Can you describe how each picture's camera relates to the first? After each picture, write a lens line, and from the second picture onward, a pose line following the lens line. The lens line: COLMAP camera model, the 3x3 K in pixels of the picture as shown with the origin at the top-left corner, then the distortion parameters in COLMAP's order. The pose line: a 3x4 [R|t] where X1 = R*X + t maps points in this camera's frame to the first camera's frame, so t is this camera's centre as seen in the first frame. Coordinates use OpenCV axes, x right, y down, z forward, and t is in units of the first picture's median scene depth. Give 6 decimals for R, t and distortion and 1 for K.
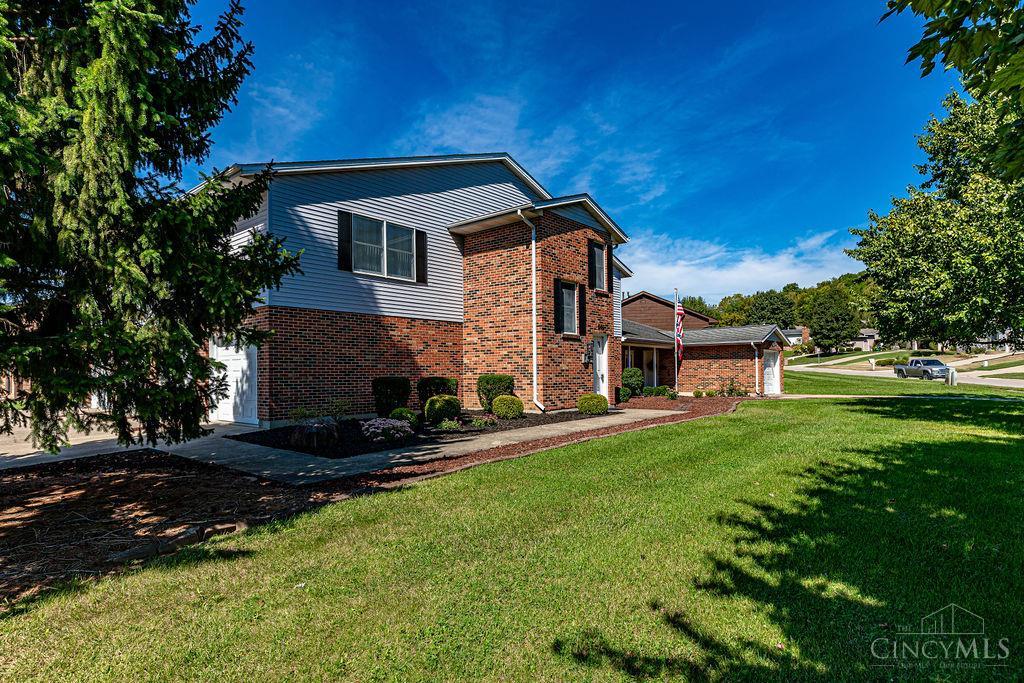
lens RADIAL K [[547.4, 0, 518.3], [0, 547.4, 349.9], [0, 0, 1]] dist [-0.006281, -0.000220]
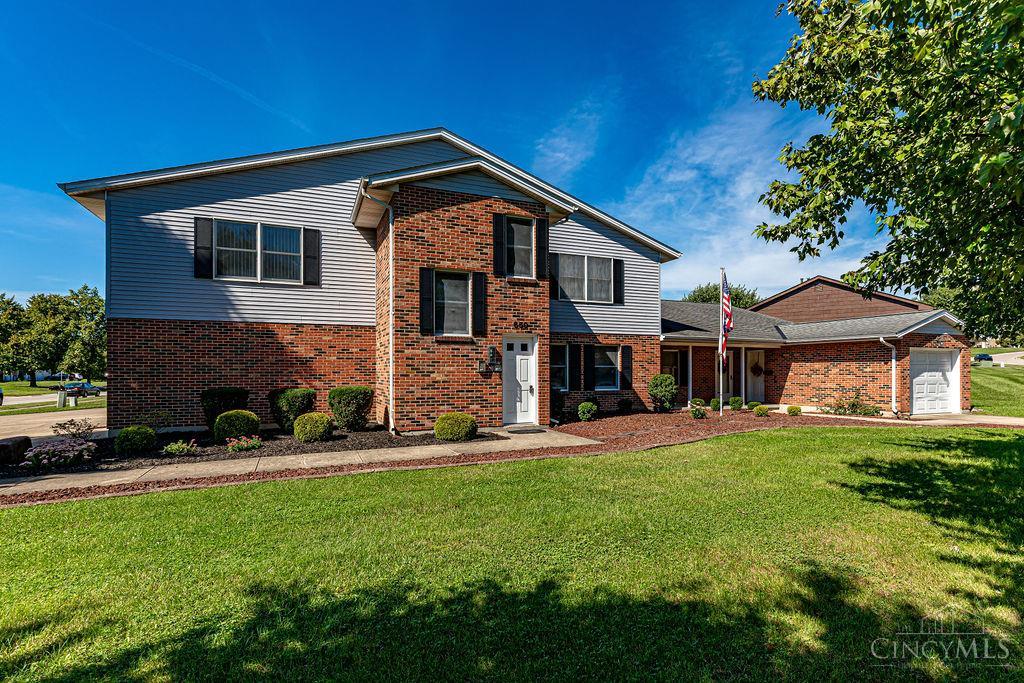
lens RADIAL K [[478.3, 0, 525.7], [0, 478.3, 363.6], [0, 0, 1]] dist [0.007487, -0.000769]
pose [[0.888156, -0.000639, -0.459542, 0.508510], [0.013961, 0.999575, 0.025594, -0.005162], [0.459330, -0.029147, 0.887787, 0.425554]]
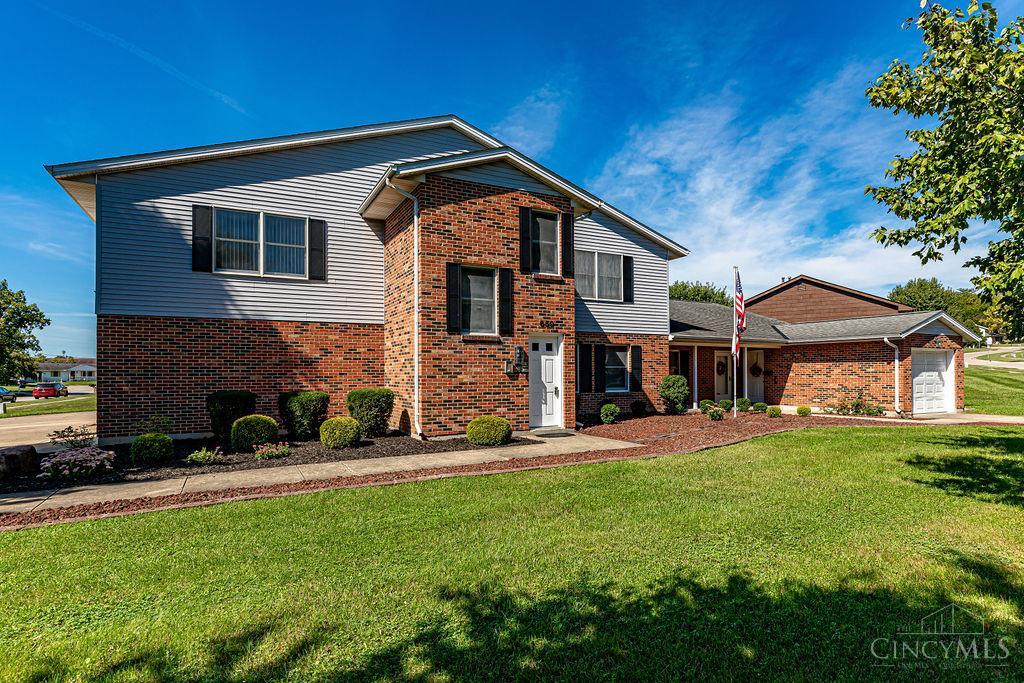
lens RADIAL K [[512.3, 0, 518.2], [0, 512.3, 359.6], [0, 0, 1]] dist [-0.003144, -0.000820]
pose [[0.919637, -0.006734, -0.392711, 0.419947], [0.013916, 0.999784, 0.015445, -0.005311], [0.392522, -0.019668, 0.919532, 0.367273]]
